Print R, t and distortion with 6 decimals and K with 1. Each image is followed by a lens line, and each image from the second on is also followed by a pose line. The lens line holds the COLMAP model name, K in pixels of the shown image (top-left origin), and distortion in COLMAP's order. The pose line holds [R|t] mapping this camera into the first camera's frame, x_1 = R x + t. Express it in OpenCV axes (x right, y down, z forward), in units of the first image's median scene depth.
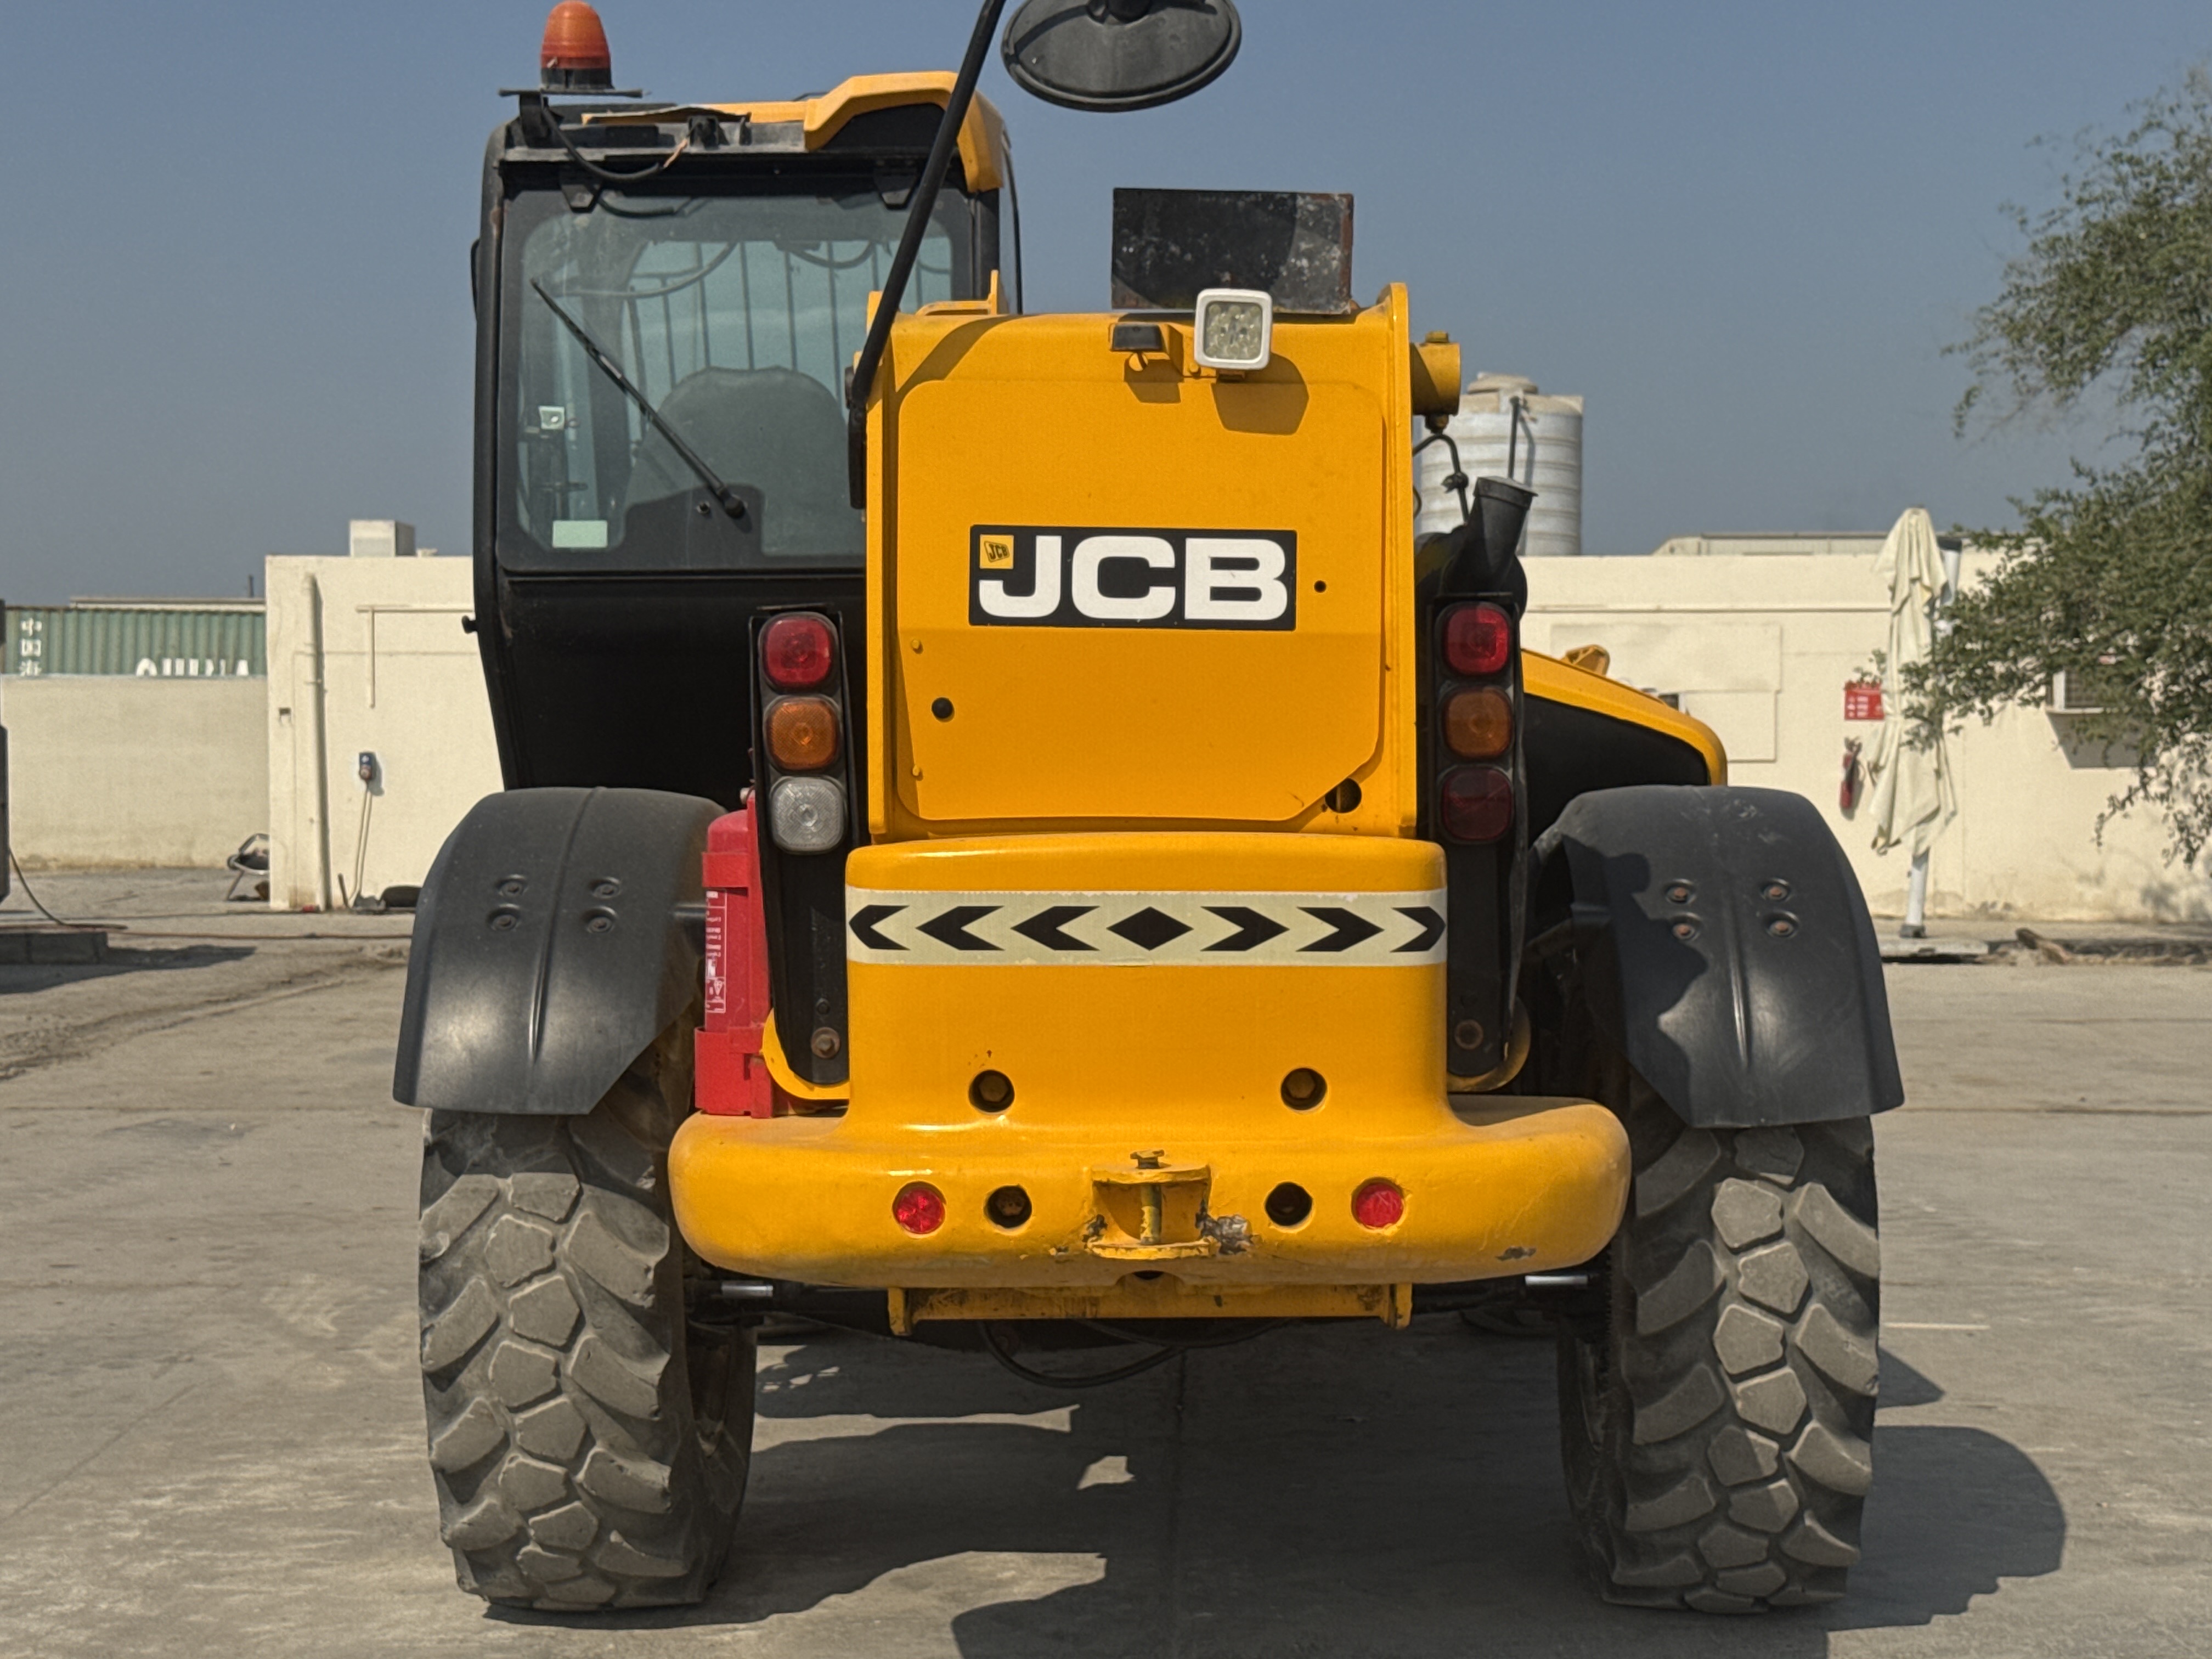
lens RADIAL K [[3684.9, 0, 1106.0], [0, 3684.9, 829.5], [0, 0, 1]] dist [0.179902, 0.048826]
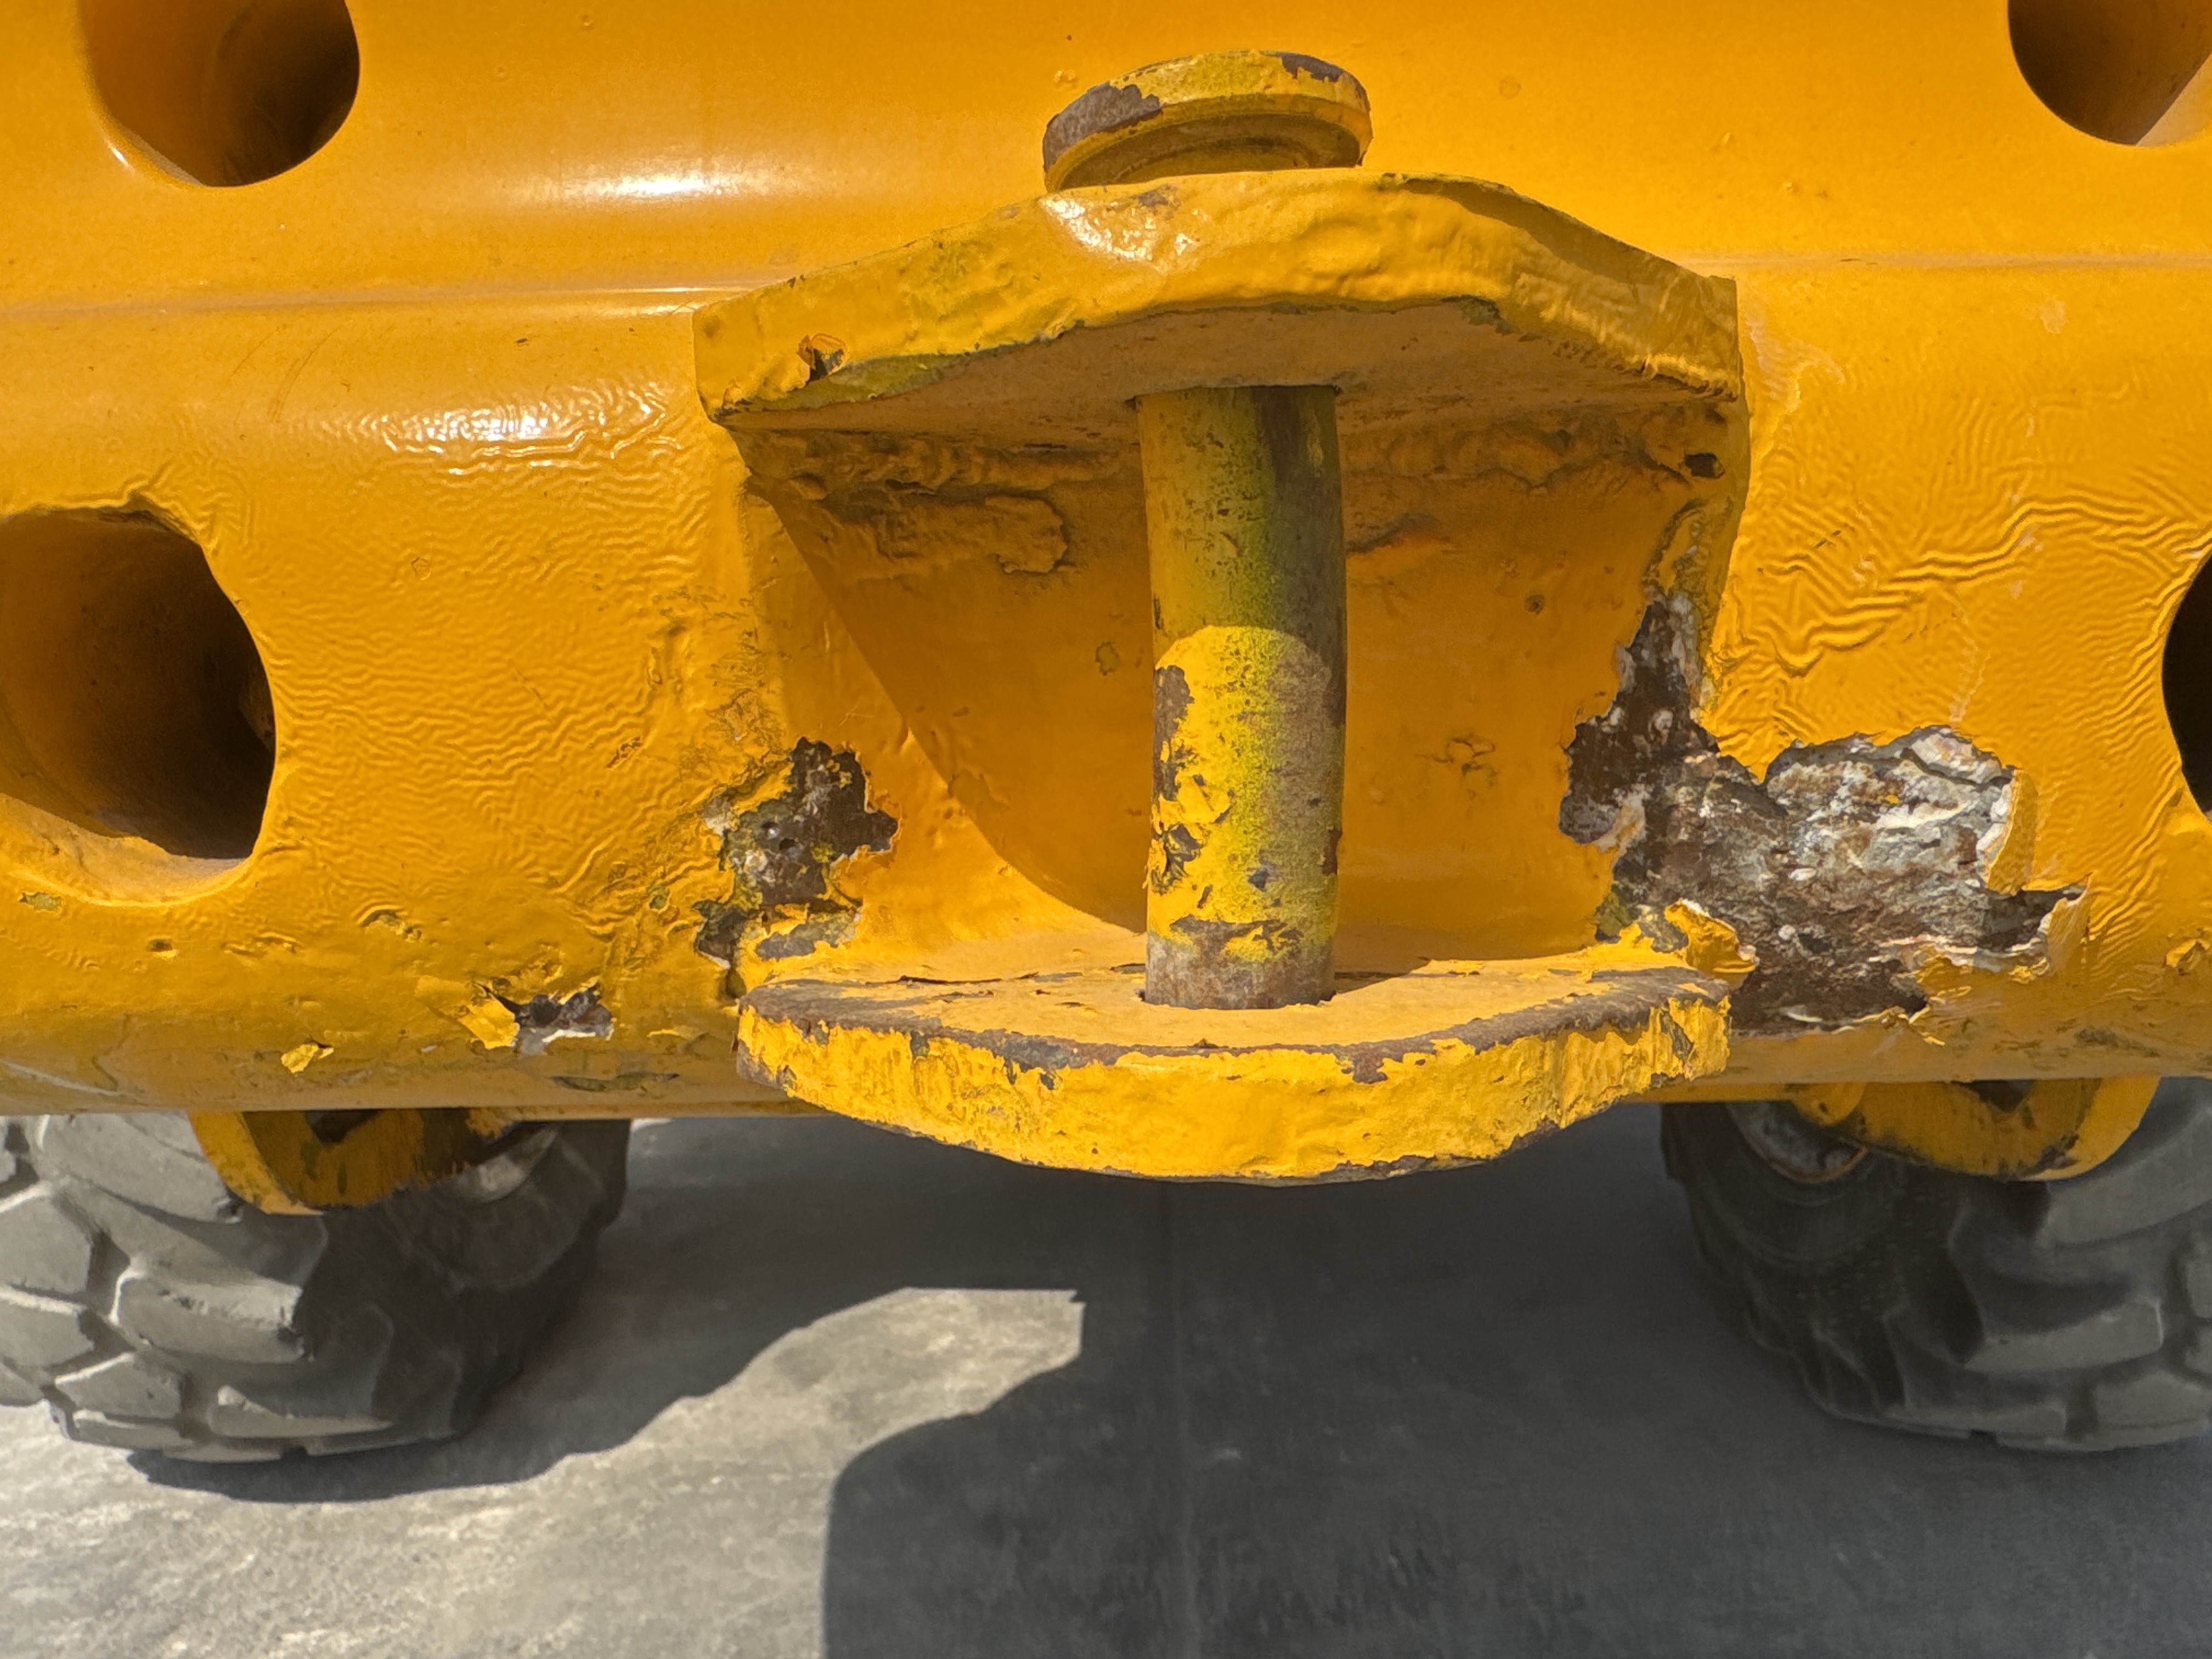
lens RADIAL K [[1547.5, 0, 1106.0], [0, 1547.5, 829.5], [0, 0, 1]] dist [-0.000858, -0.000105]
pose [[0.999953, -0.009643, 0.000305, 0.006516], [0.009586, 0.996652, 0.081192, 0.084707], [-0.001087, -0.081185, 0.996698, 0.777542]]
